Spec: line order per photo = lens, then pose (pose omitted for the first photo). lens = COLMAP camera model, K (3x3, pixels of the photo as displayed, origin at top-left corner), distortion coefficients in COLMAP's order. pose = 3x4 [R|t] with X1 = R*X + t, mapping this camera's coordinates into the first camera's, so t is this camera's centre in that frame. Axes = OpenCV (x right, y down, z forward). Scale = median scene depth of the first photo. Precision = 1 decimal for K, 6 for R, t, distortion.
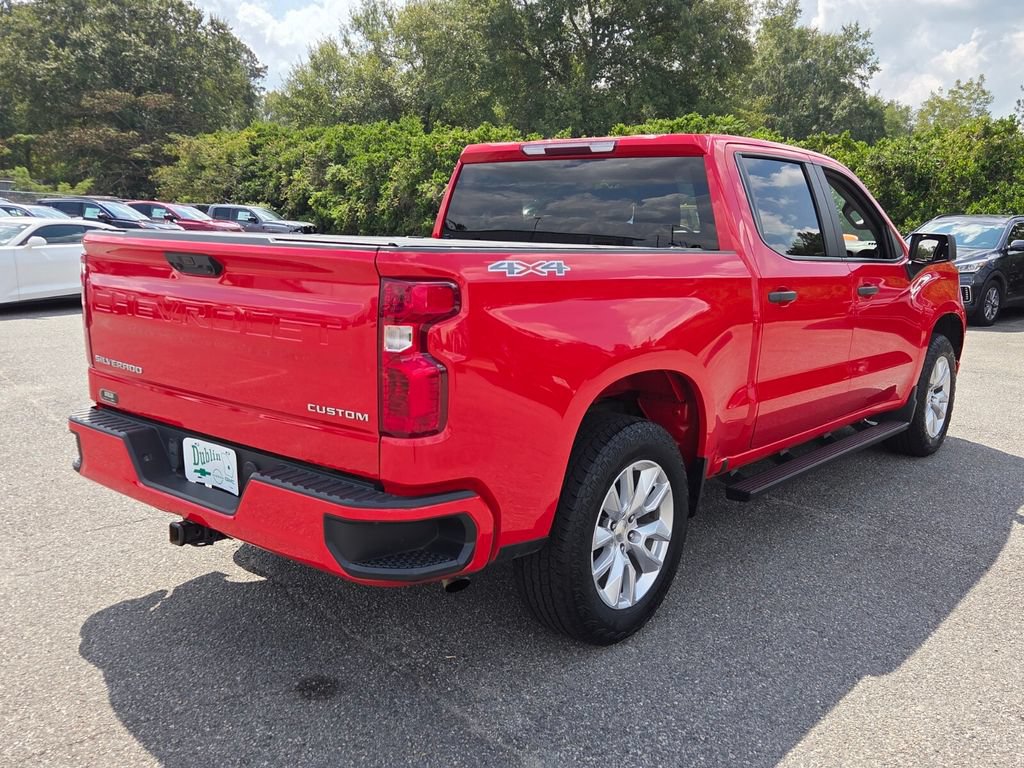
lens RADIAL K [[903.5, 0, 528.2], [0, 903.5, 387.0], [0, 0, 1]] dist [0.068436, -0.042621]
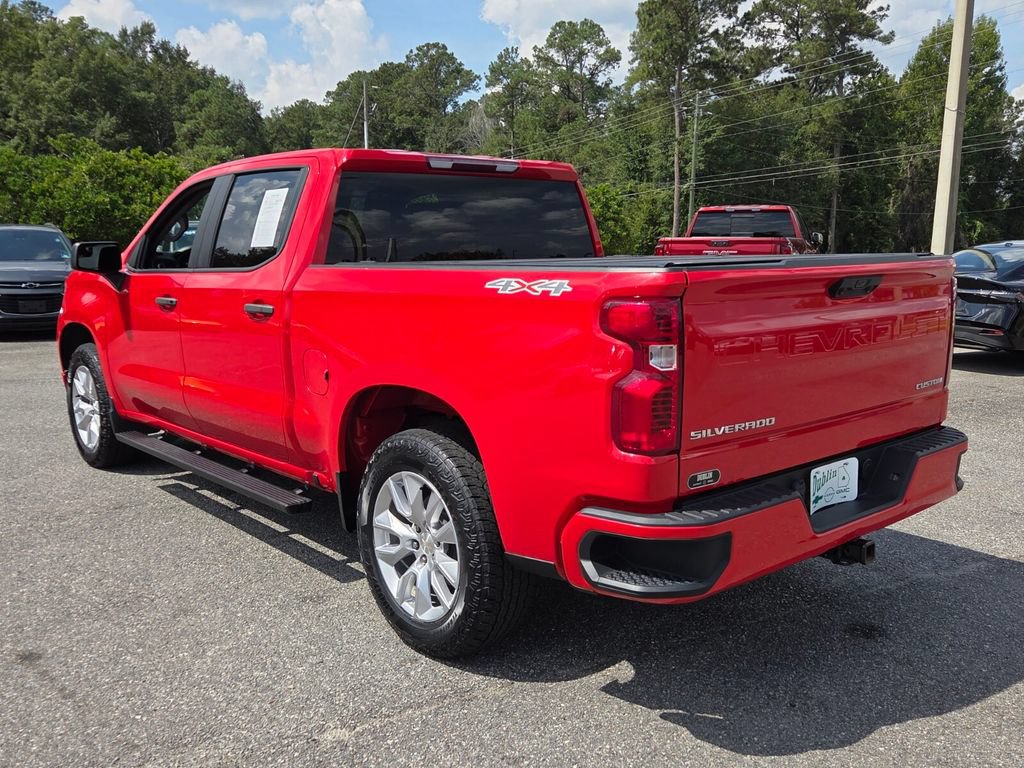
lens RADIAL K [[903.5, 0, 516.7], [0, 903.5, 391.5], [0, 0, 1]] dist [0.068436, -0.042621]
pose [[0.186731, -0.188014, 0.964252, -0.904039], [0.185428, 0.970619, 0.153346, -0.155269], [-0.964753, 0.150165, 0.216107, 0.727669]]
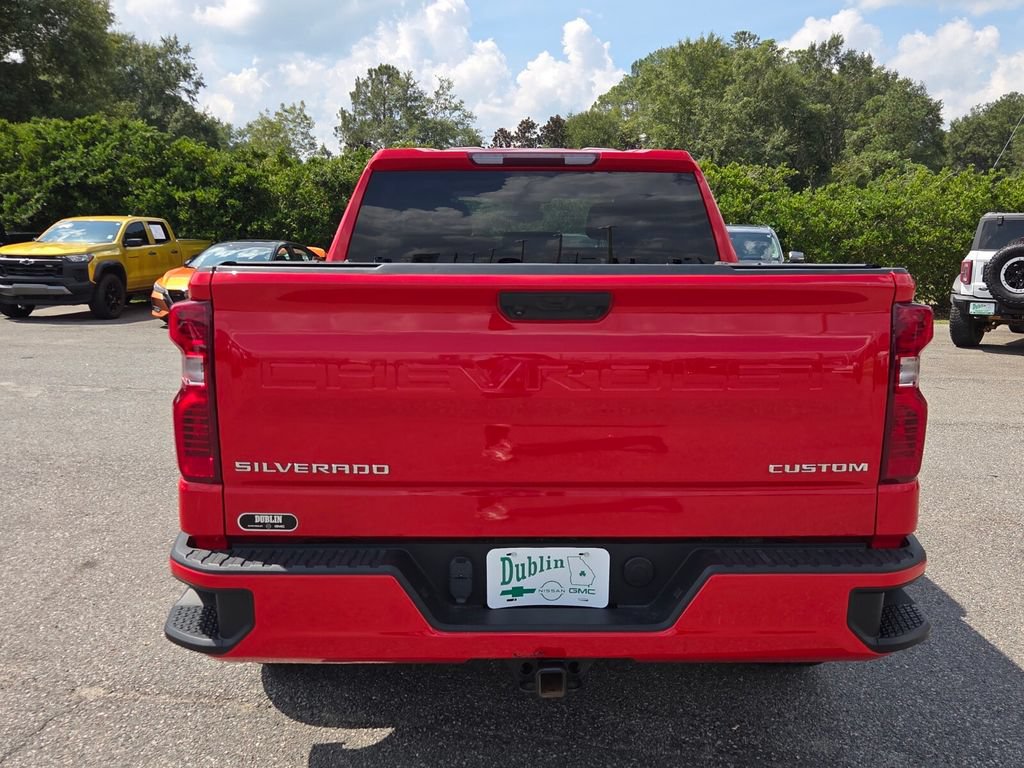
lens RADIAL K [[903.5, 0, 518.4], [0, 903.5, 387.7], [0, 0, 1]] dist [0.068436, -0.042621]
pose [[0.768796, -0.118010, 0.628511, -0.532028], [0.126366, 0.991481, 0.031591, -0.060607], [-0.626884, 0.055135, 0.777159, 0.288729]]
